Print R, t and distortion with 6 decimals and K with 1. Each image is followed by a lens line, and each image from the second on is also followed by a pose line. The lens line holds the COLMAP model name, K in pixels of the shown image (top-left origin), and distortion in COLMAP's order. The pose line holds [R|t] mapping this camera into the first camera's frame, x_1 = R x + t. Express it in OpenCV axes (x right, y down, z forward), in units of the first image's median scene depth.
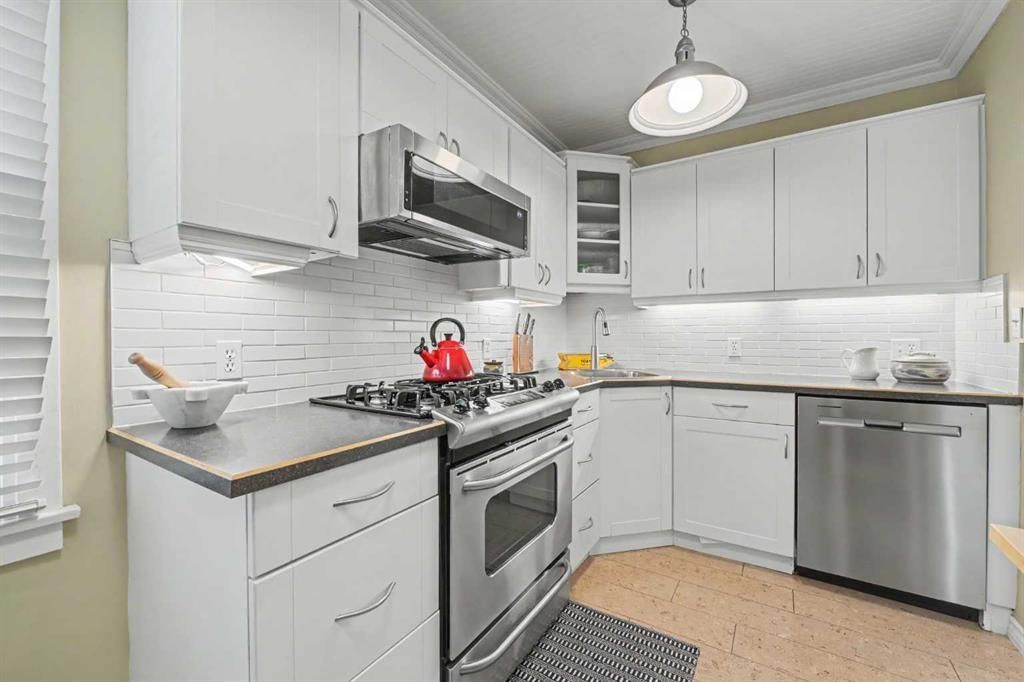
lens RADIAL K [[416.2, 0, 510.6], [0, 416.2, 340.0], [0, 0, 1]] dist [-0.011677, -0.000746]
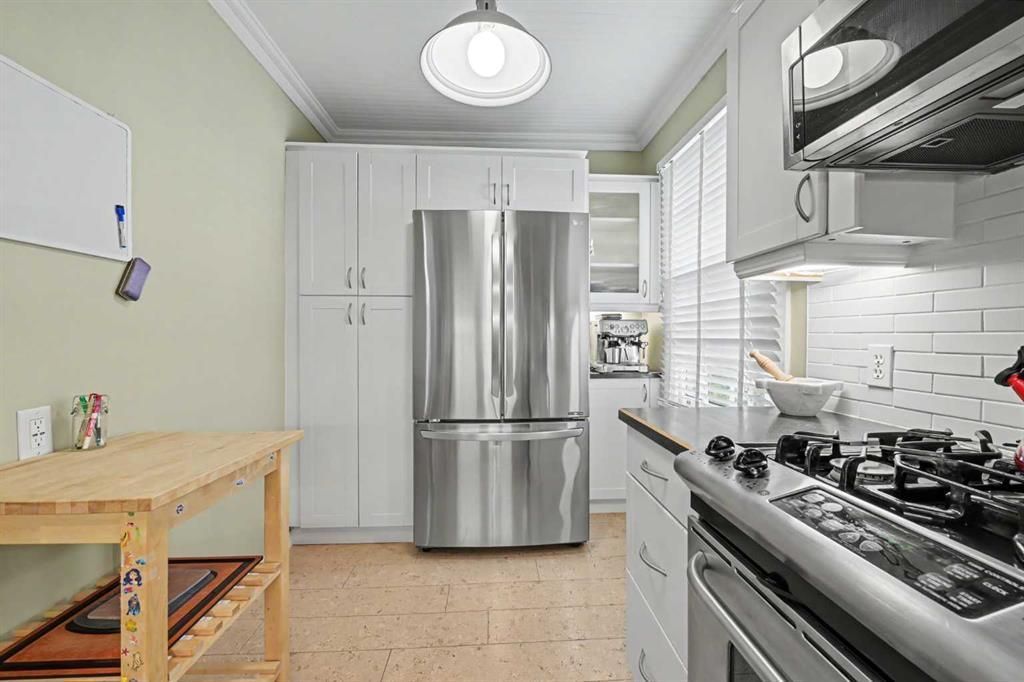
lens RADIAL K [[416.2, 0, 510.6], [0, 416.2, 340.0], [0, 0, 1]] dist [-0.011677, -0.000746]
pose [[-0.806562, 0.006073, -0.591119, 0.386404], [-0.003795, 0.999873, 0.015452, -0.015292], [0.591138, 0.014707, -0.806437, 0.959679]]
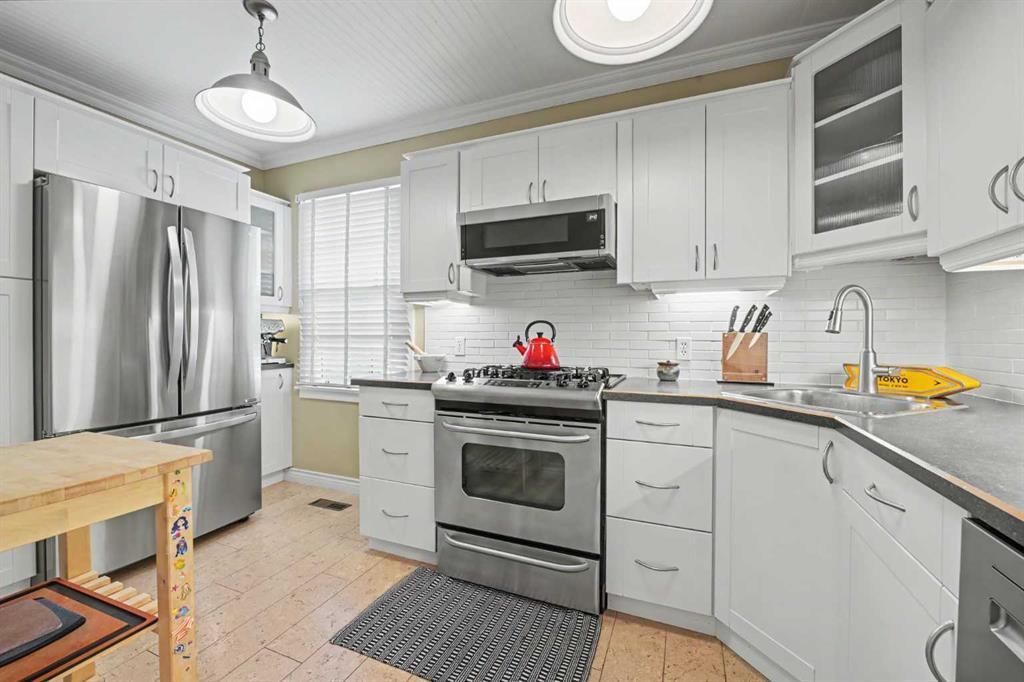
lens RADIAL K [[416.2, 0, 510.6], [0, 416.2, 340.0], [0, 0, 1]] dist [-0.011677, -0.000746]
pose [[0.172829, 0.008418, -0.984916, 1.106069], [-0.010014, 0.999927, 0.006789, -0.000108], [0.984901, 0.008690, 0.172900, 0.680621]]
